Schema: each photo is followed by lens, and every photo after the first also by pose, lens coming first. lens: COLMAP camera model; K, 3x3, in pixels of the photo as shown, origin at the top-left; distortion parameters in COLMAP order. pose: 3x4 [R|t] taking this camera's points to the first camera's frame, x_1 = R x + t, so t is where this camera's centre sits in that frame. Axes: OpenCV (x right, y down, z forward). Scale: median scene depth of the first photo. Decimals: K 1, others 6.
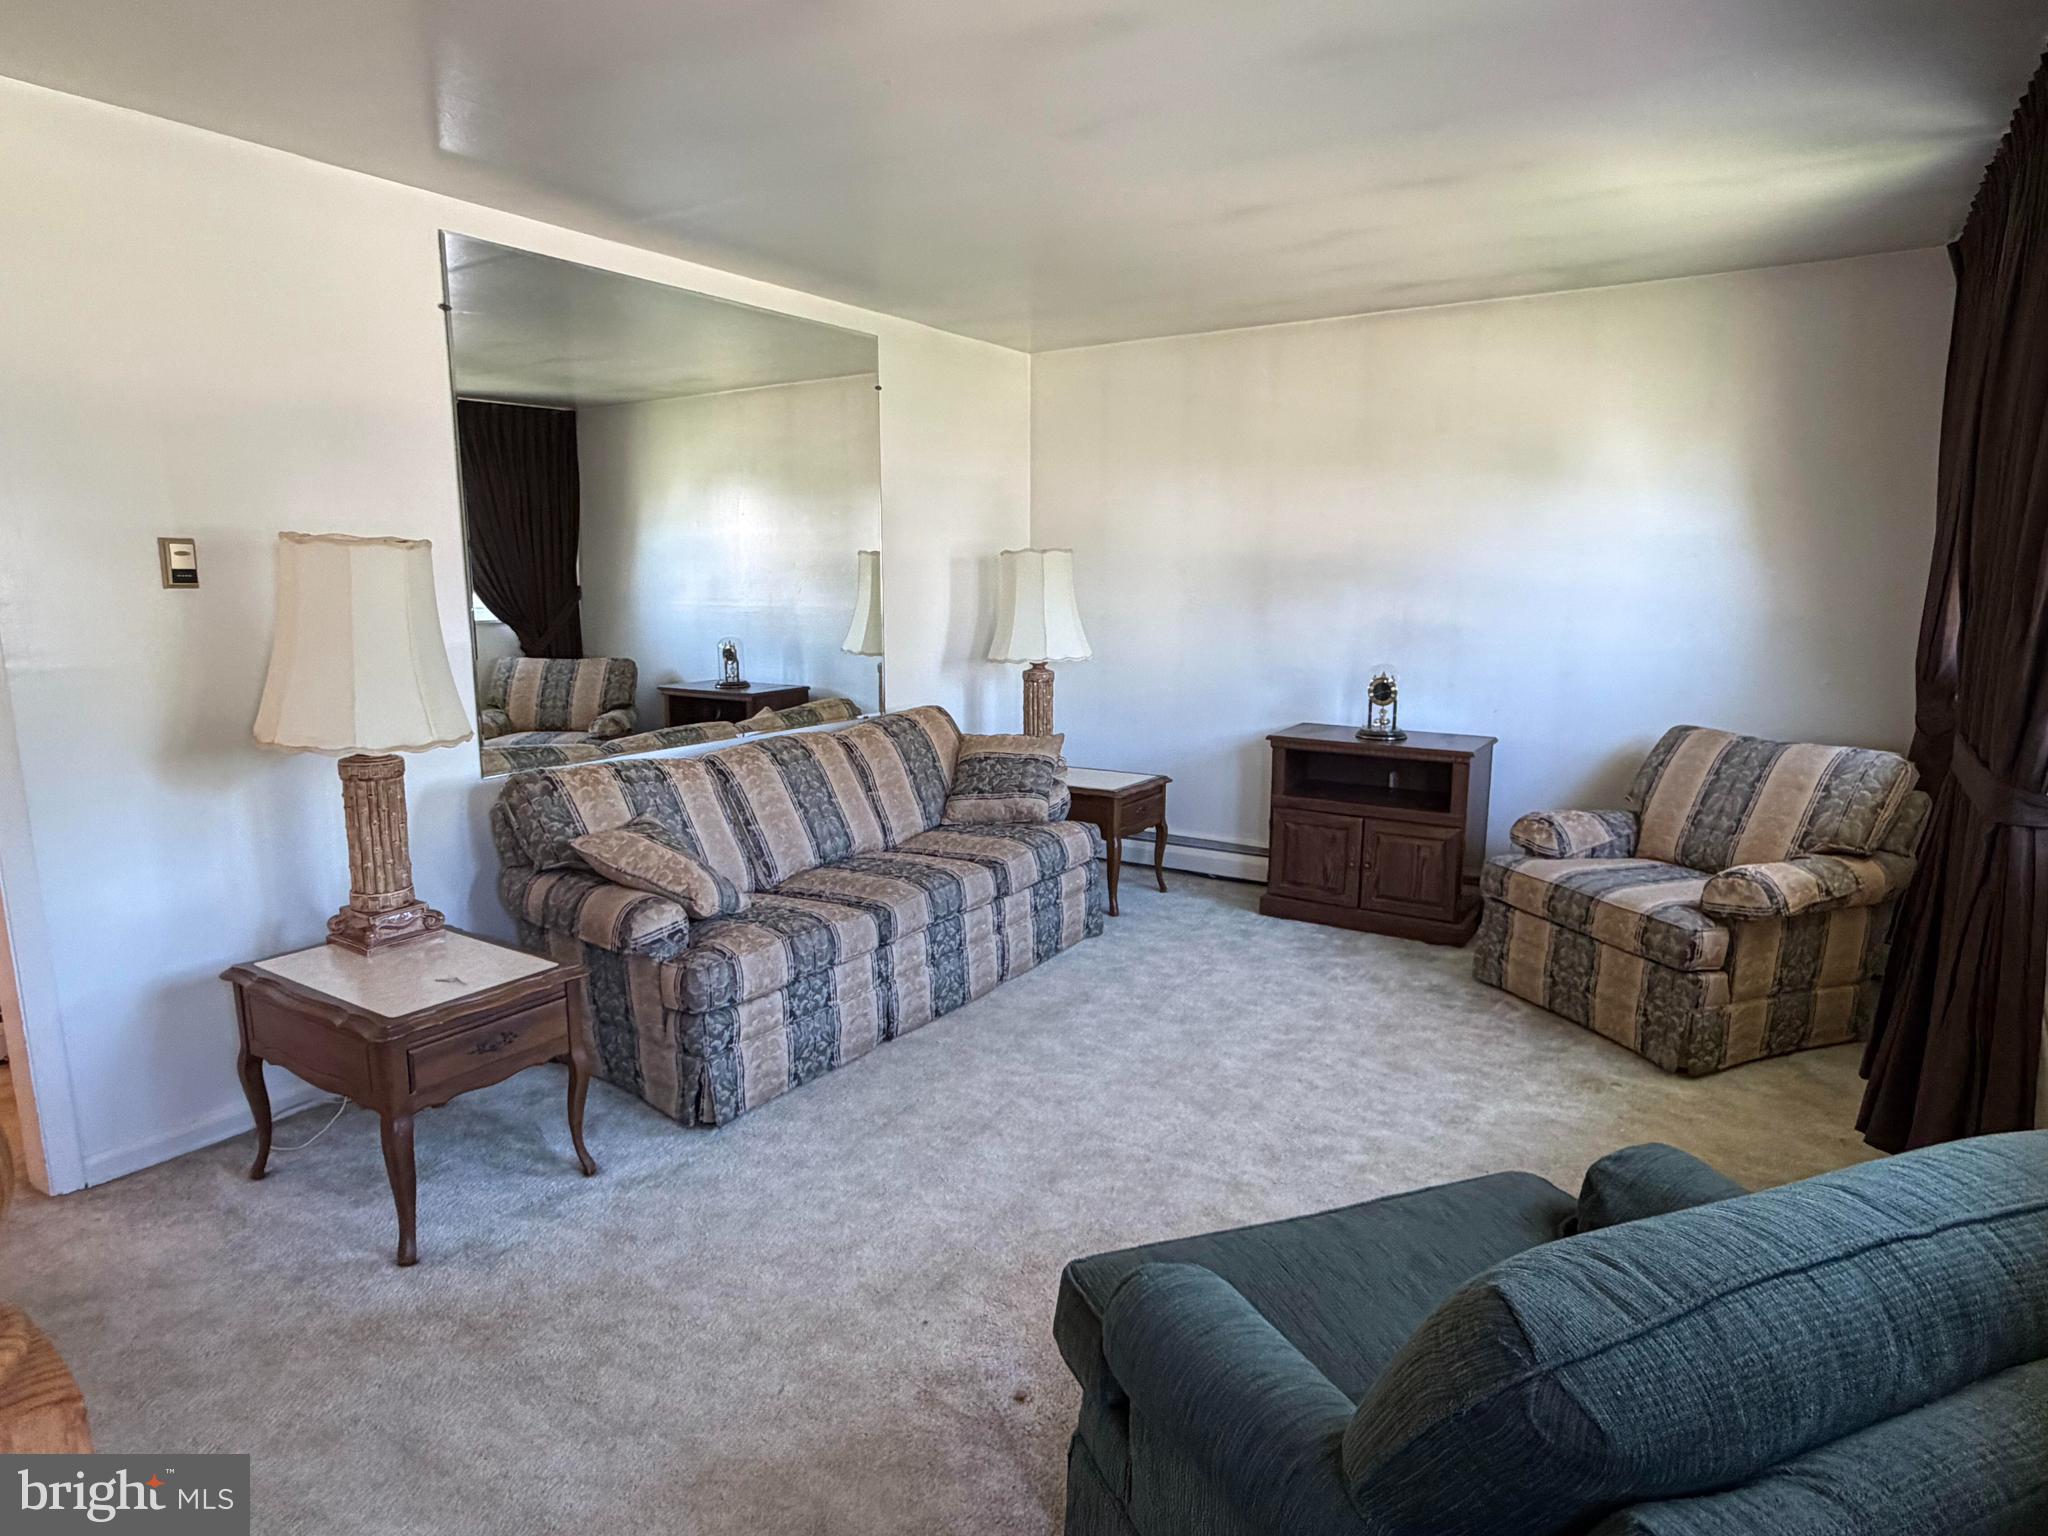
lens RADIAL K [[1187.1, 0, 1008.7], [0, 1187.1, 770.0], [0, 0, 1]] dist [0.000367, -0.000852]
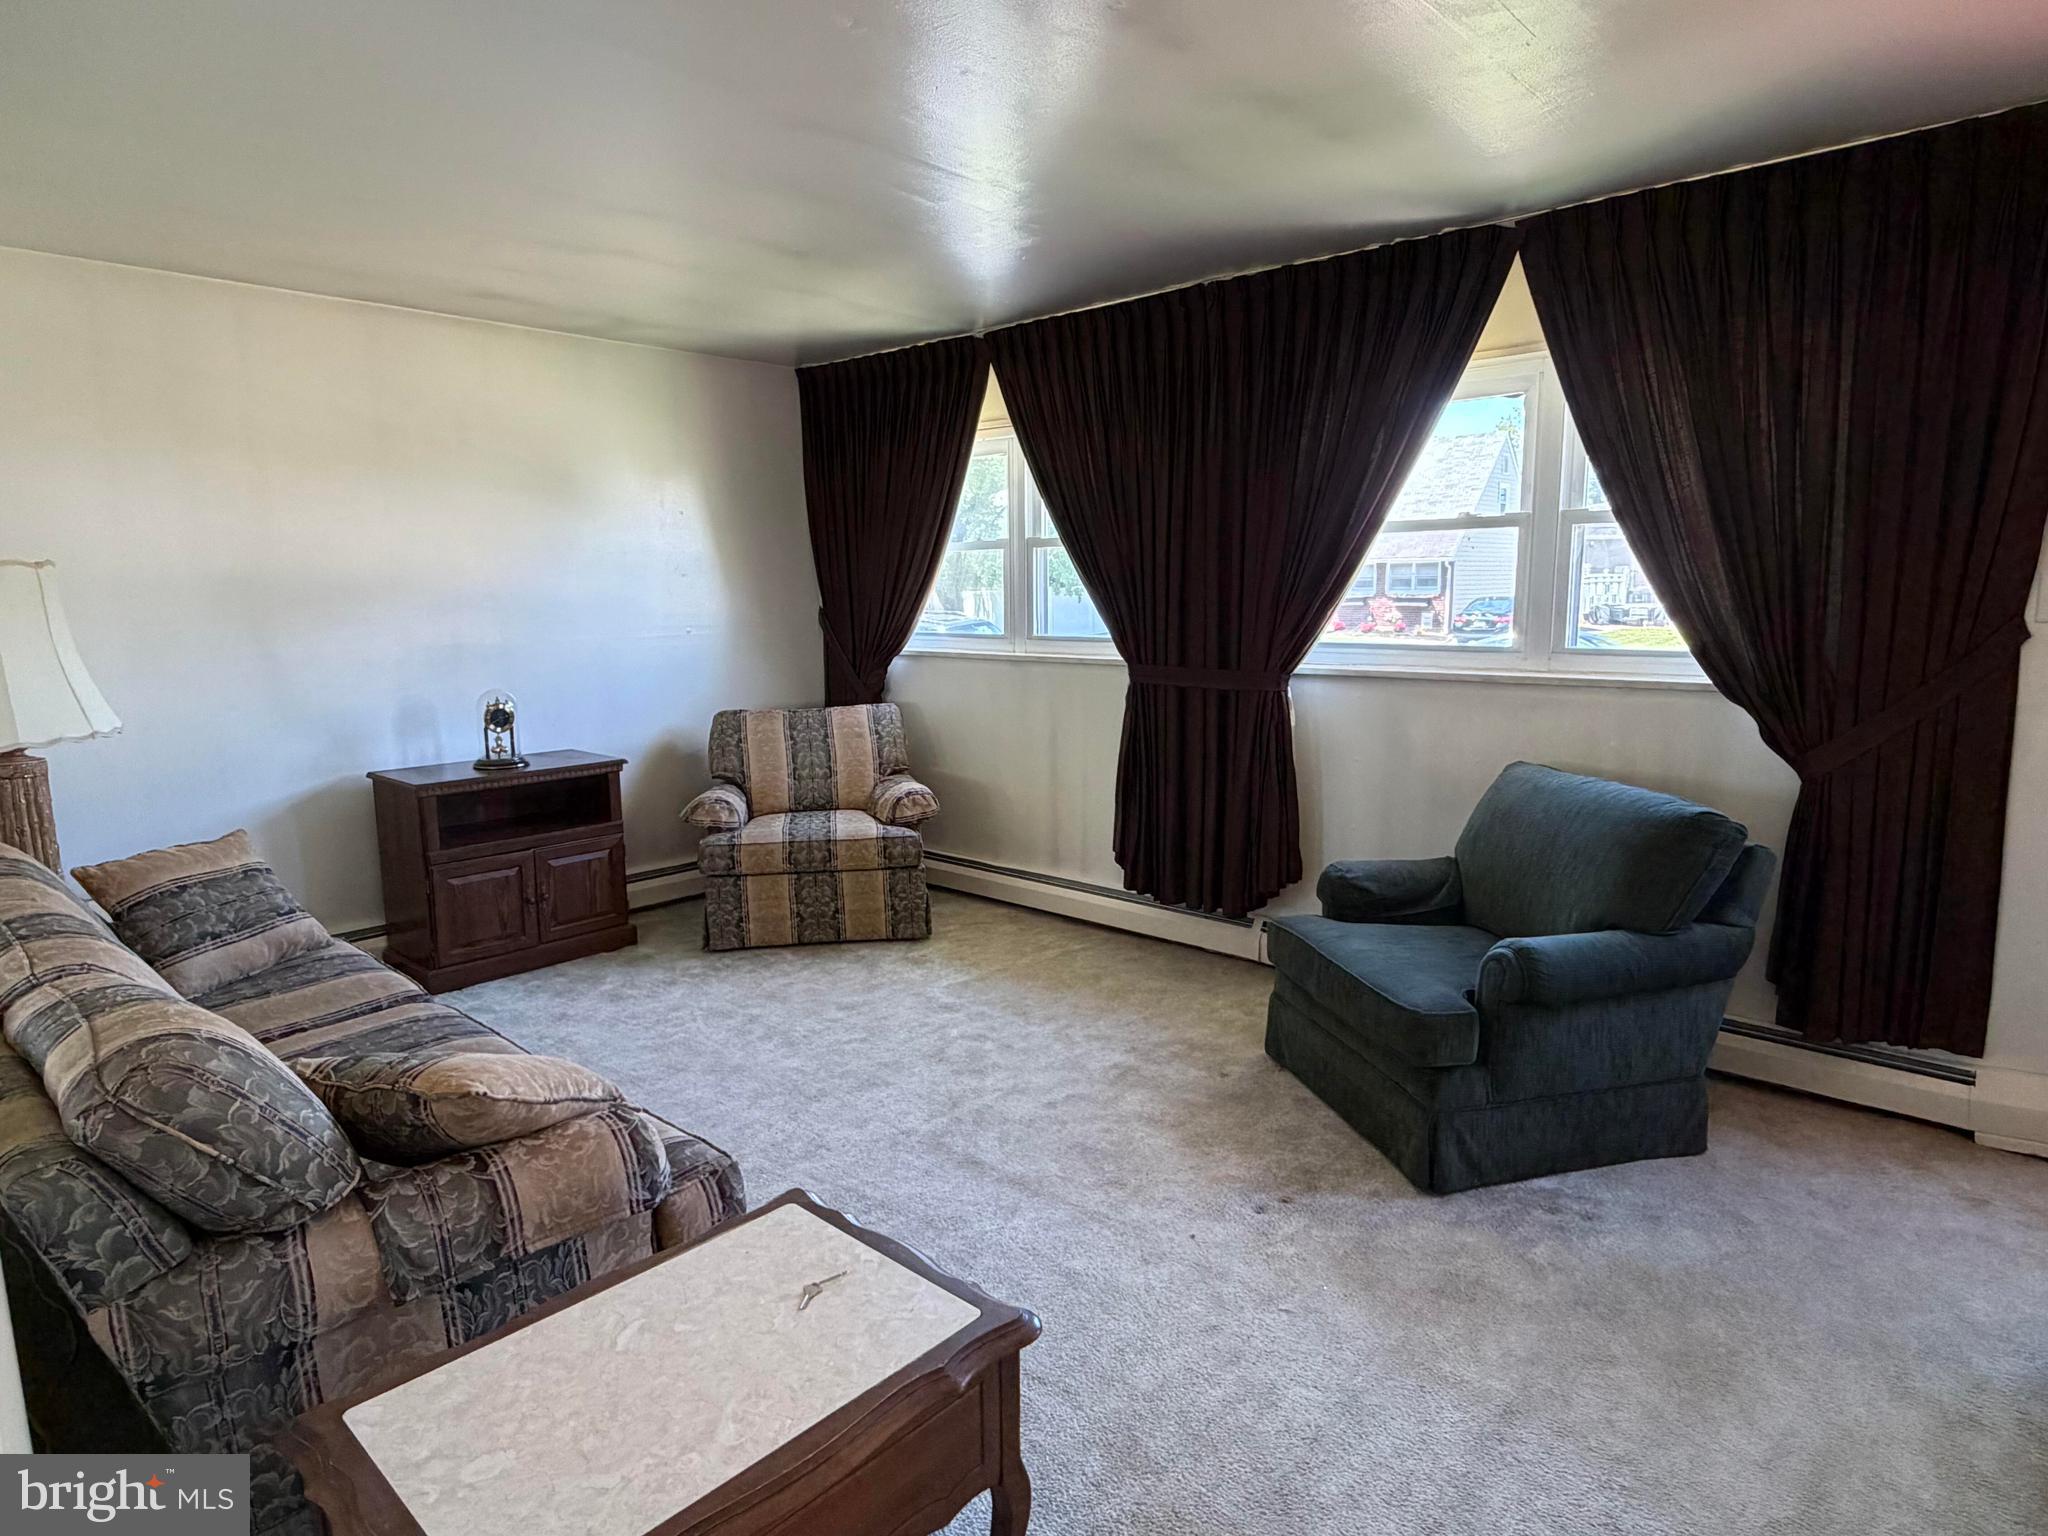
lens RADIAL K [[1187.1, 0, 1011.4], [0, 1187.1, 774.4], [0, 0, 1]] dist [0.000367, -0.000852]
pose [[0.146051, -0.152250, 0.977491, -0.666663], [0.182624, 0.975254, 0.124614, -0.078805], [-0.972274, 0.160313, 0.170241, 0.538798]]
